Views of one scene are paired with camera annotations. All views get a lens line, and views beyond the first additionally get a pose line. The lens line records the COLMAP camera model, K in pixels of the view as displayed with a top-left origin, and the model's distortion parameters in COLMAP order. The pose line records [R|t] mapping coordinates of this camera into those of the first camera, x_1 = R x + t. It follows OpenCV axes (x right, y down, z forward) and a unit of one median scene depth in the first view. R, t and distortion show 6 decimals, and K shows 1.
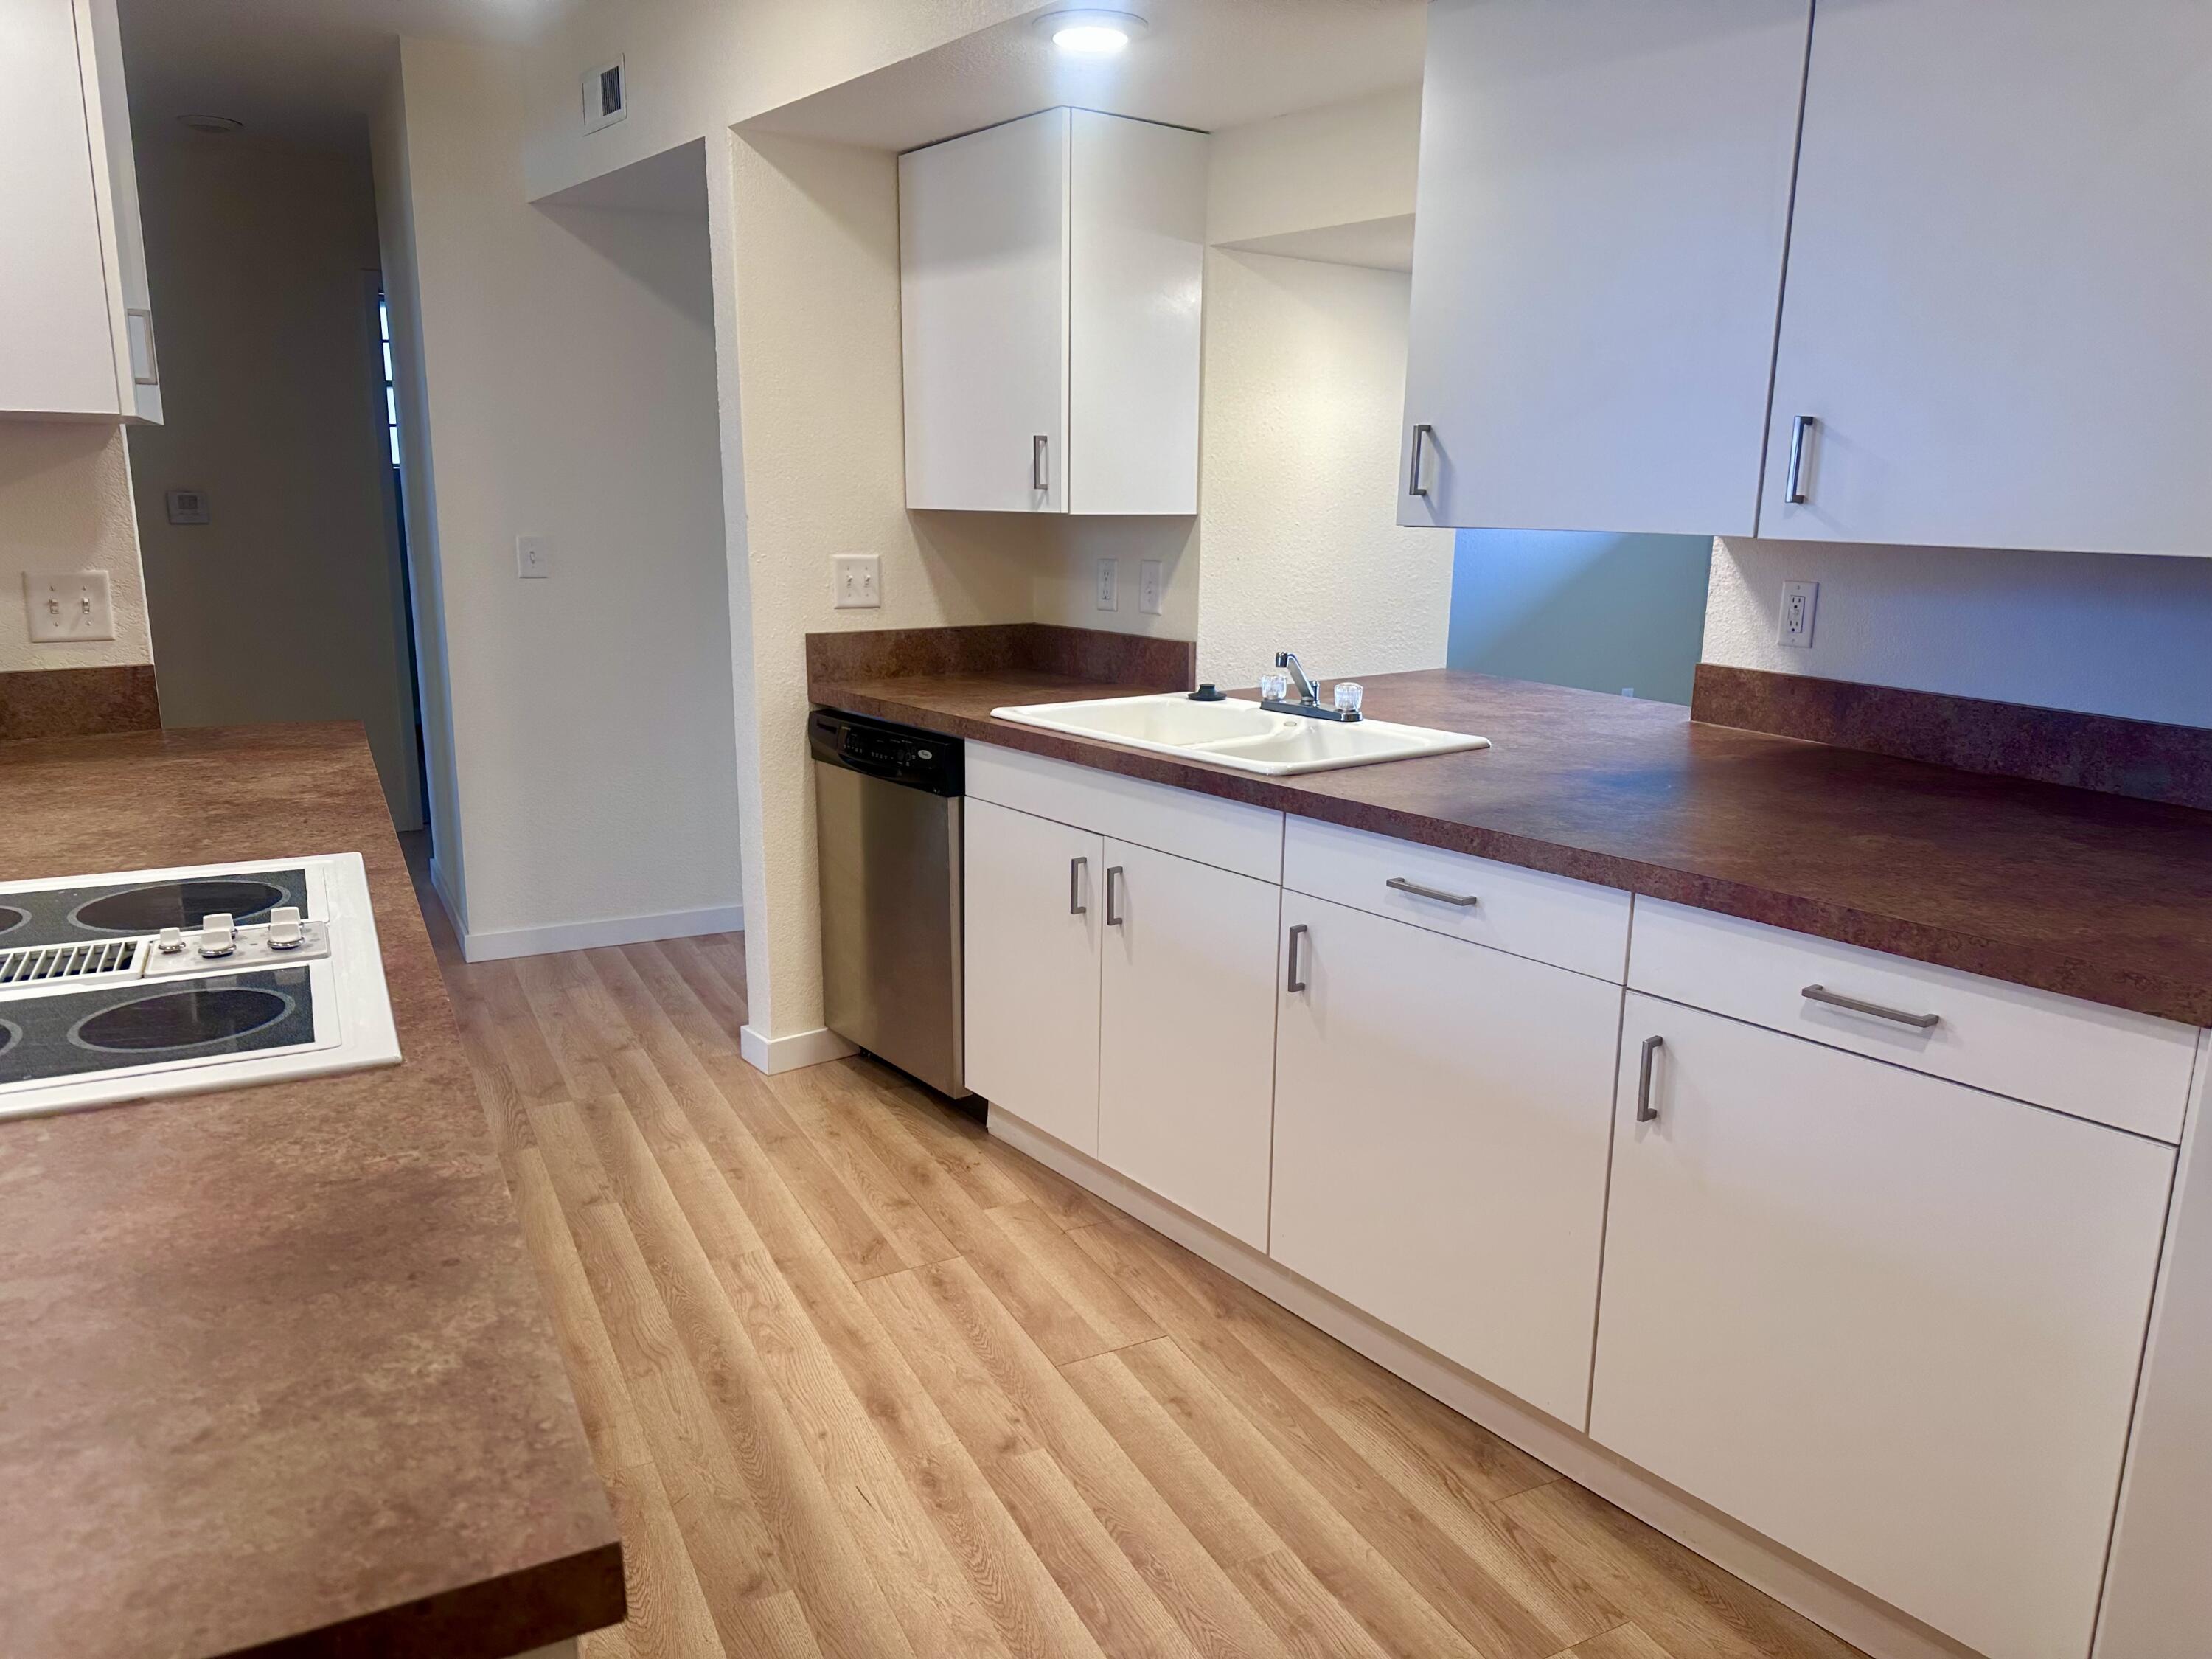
lens RADIAL K [[1571.8, 0, 1099.1], [0, 1571.8, 841.3], [0, 0, 1]] dist [0.084059, -0.102749]
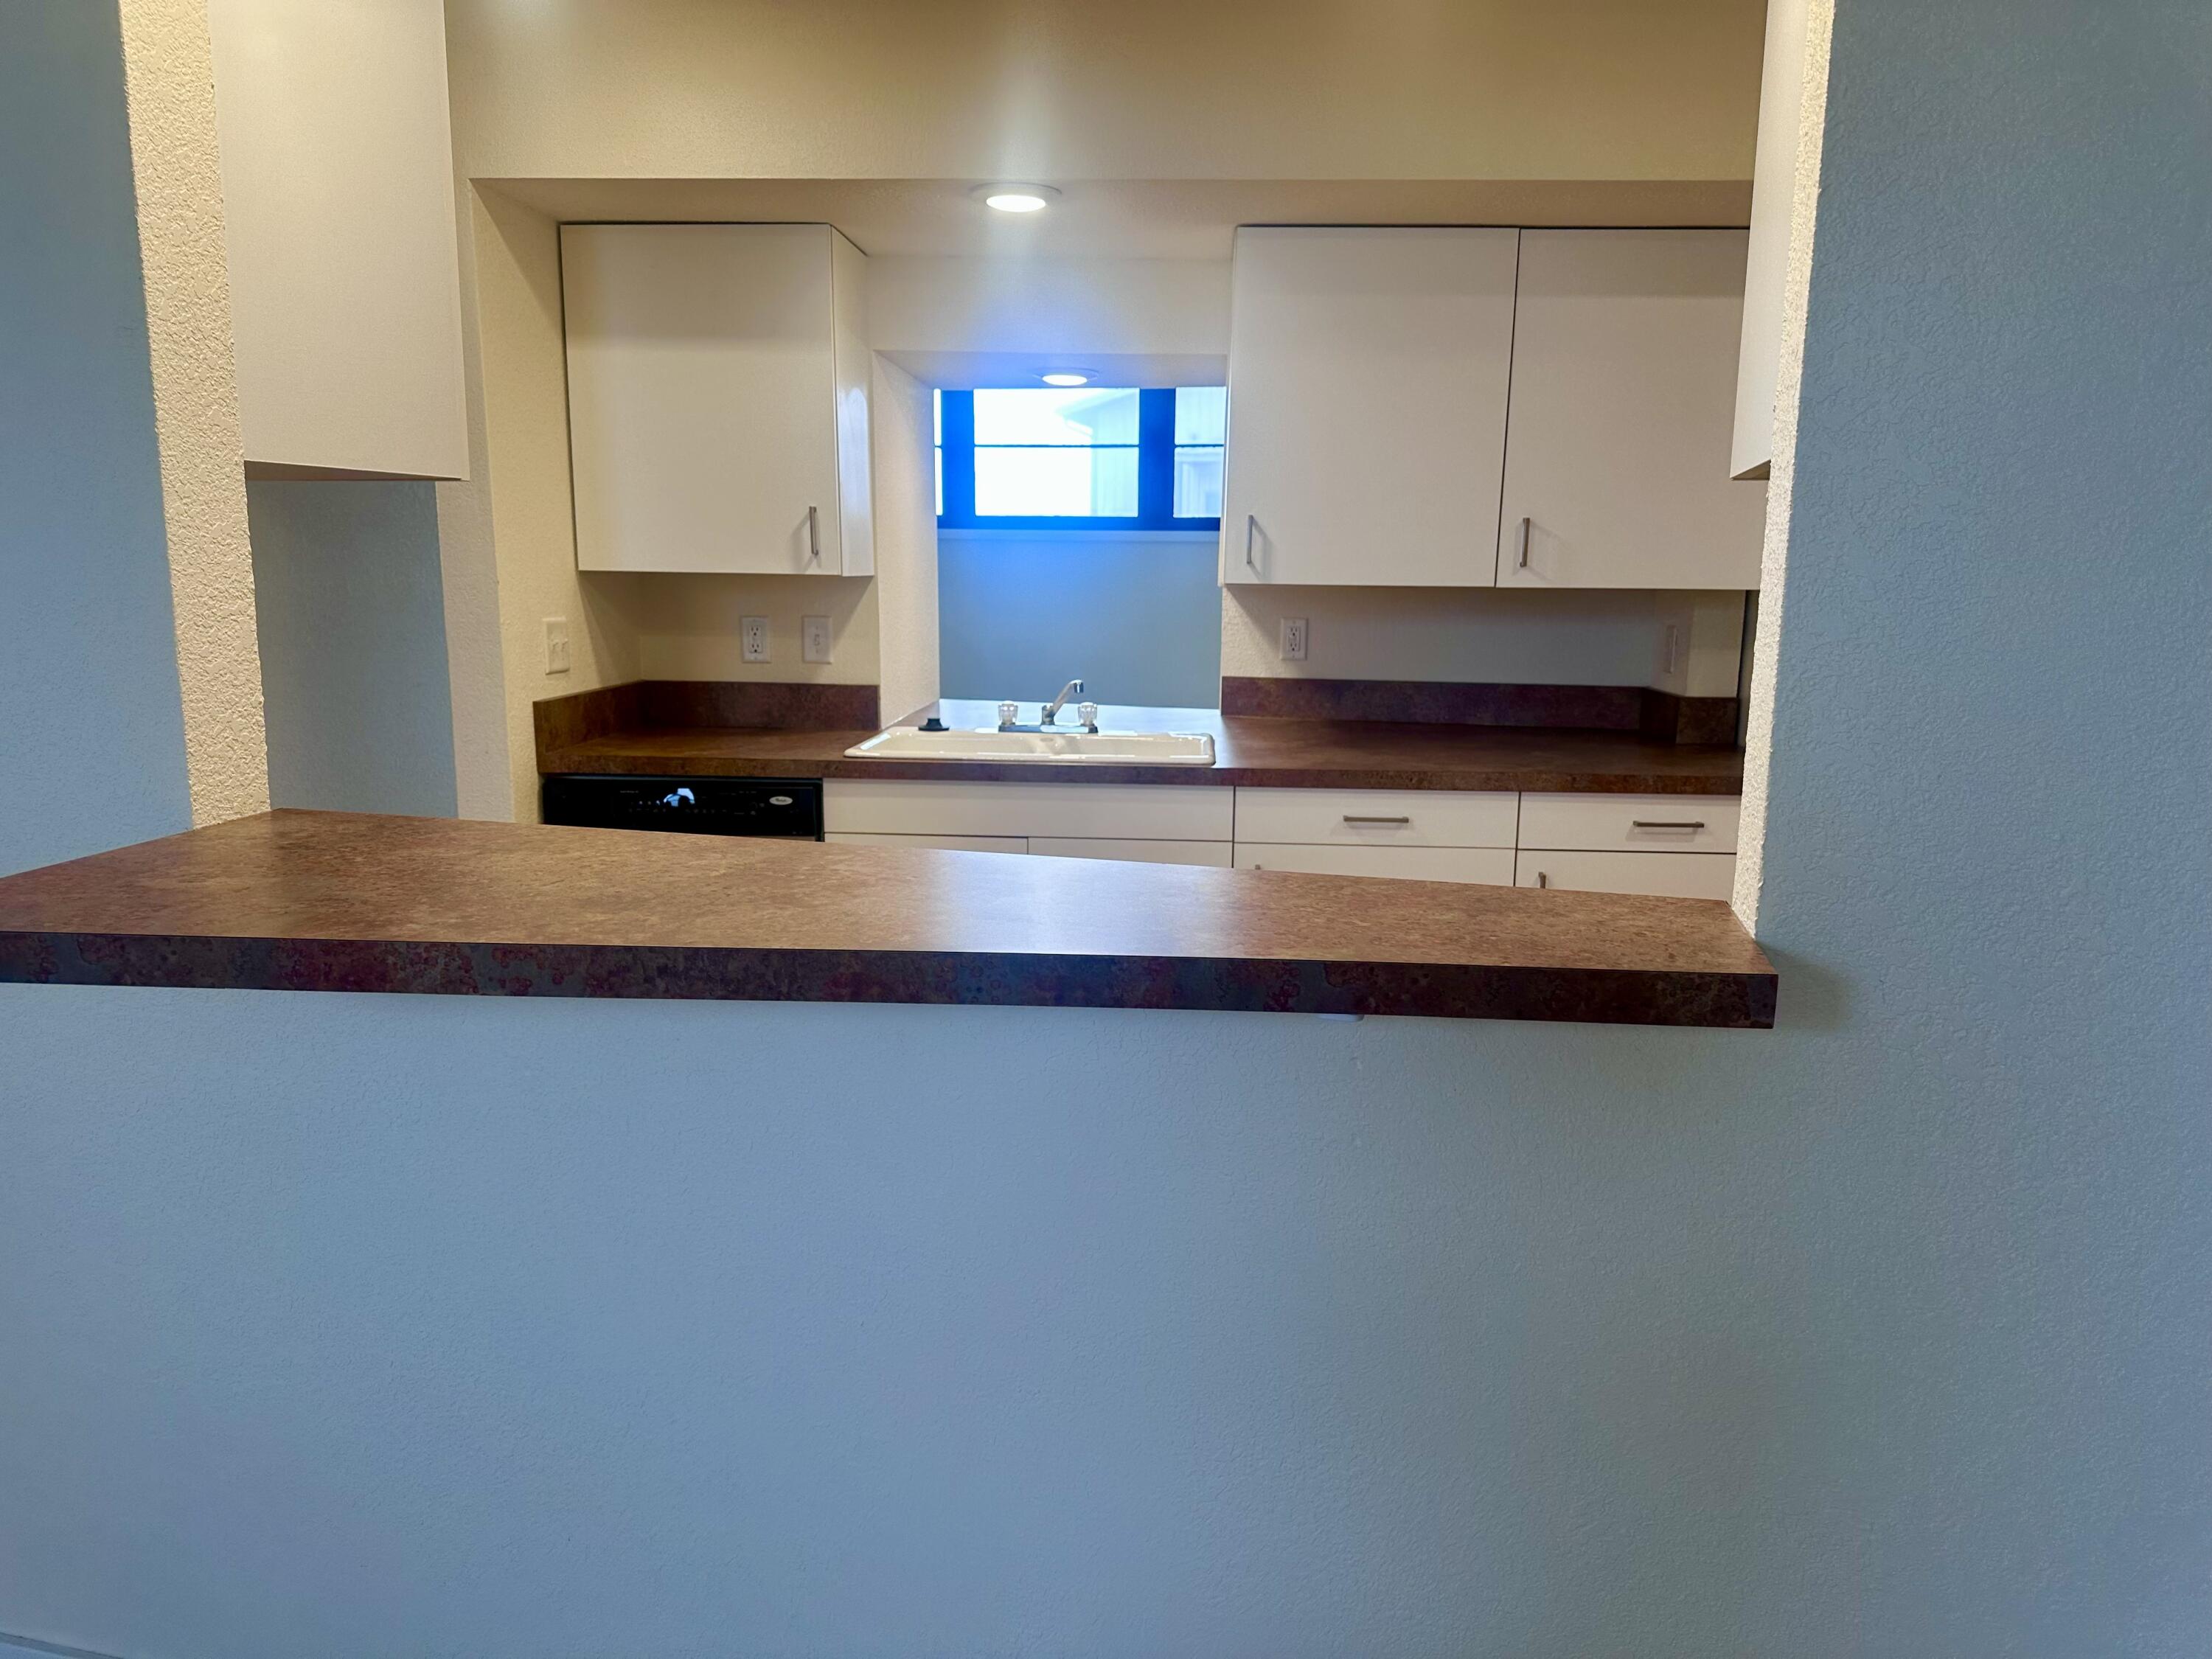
lens RADIAL K [[1571.8, 0, 1119.9], [0, 1571.8, 827.3], [0, 0, 1]] dist [0.084059, -0.102749]
pose [[0.651327, -0.127089, 0.748078, -0.861323], [0.161042, 0.986567, 0.027391, -0.032987], [-0.741511, 0.102632, 0.663045, 0.141176]]
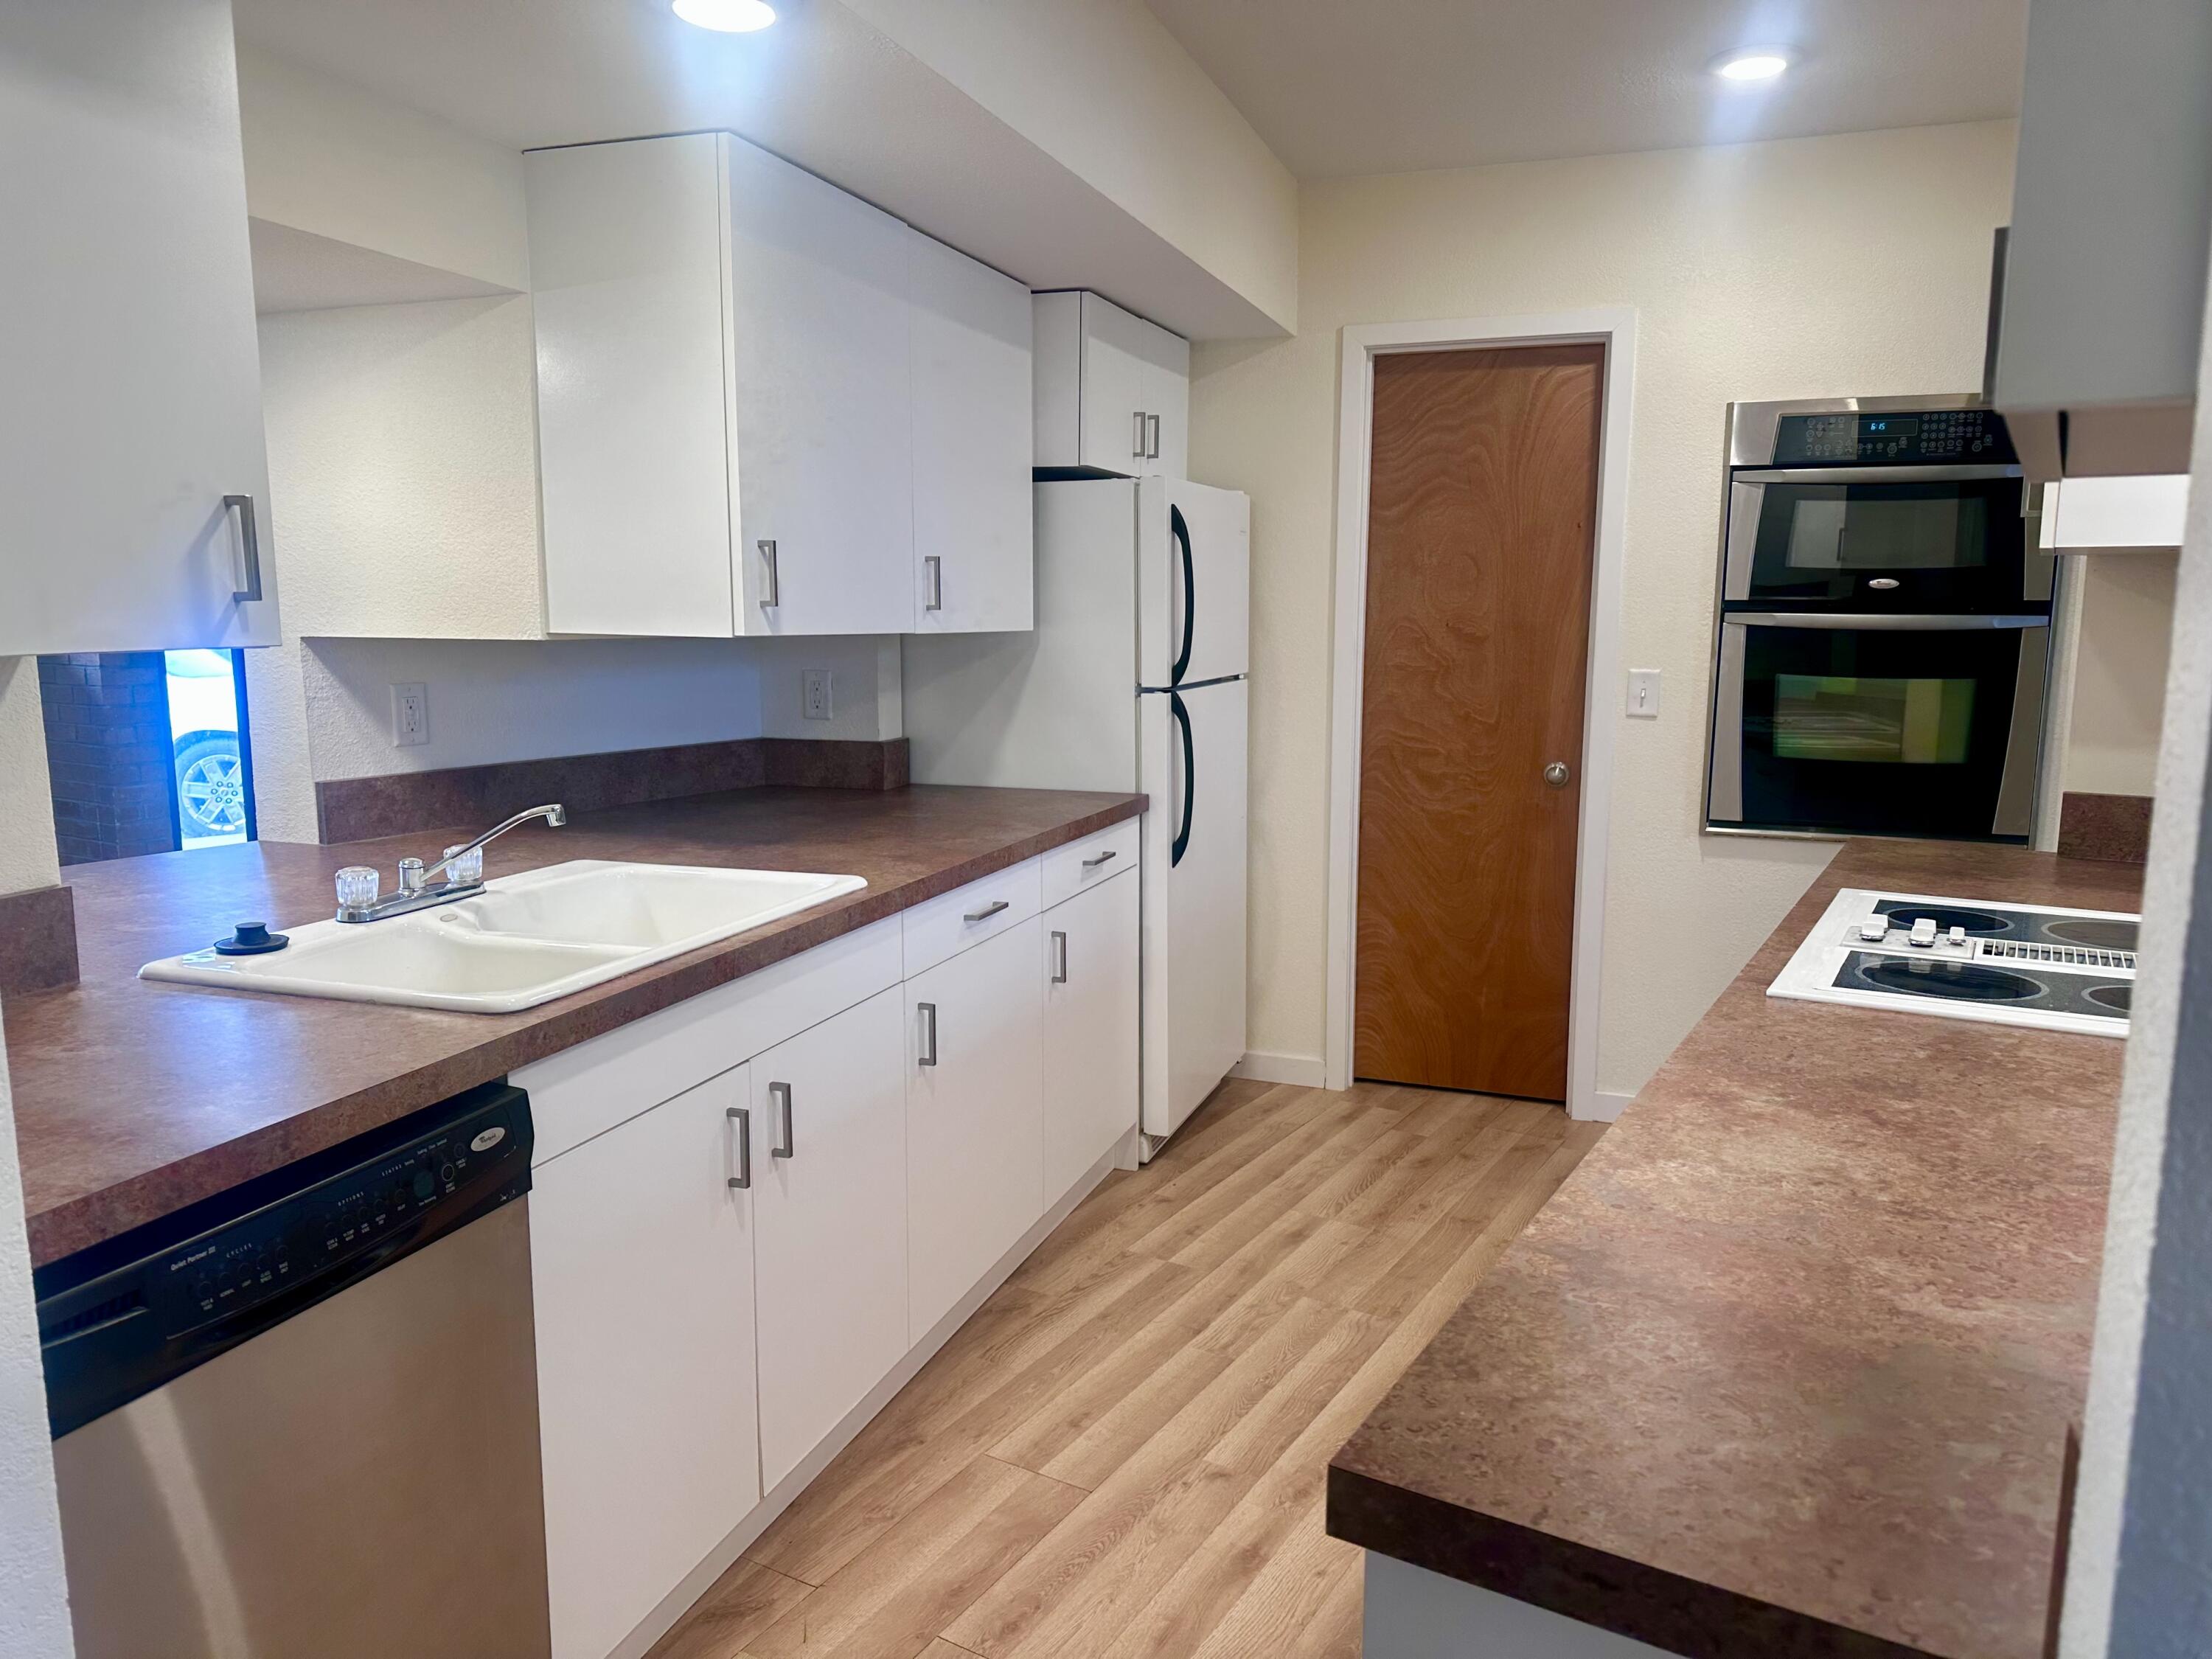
lens RADIAL K [[1571.8, 0, 1107.1], [0, 1571.8, 842.4], [0, 0, 1]] dist [0.084059, -0.102749]
pose [[-0.550493, -0.137923, 0.823368, -0.697699], [0.174253, 0.945553, 0.274893, -0.279232], [-0.816451, 0.294801, -0.496487, 1.211877]]
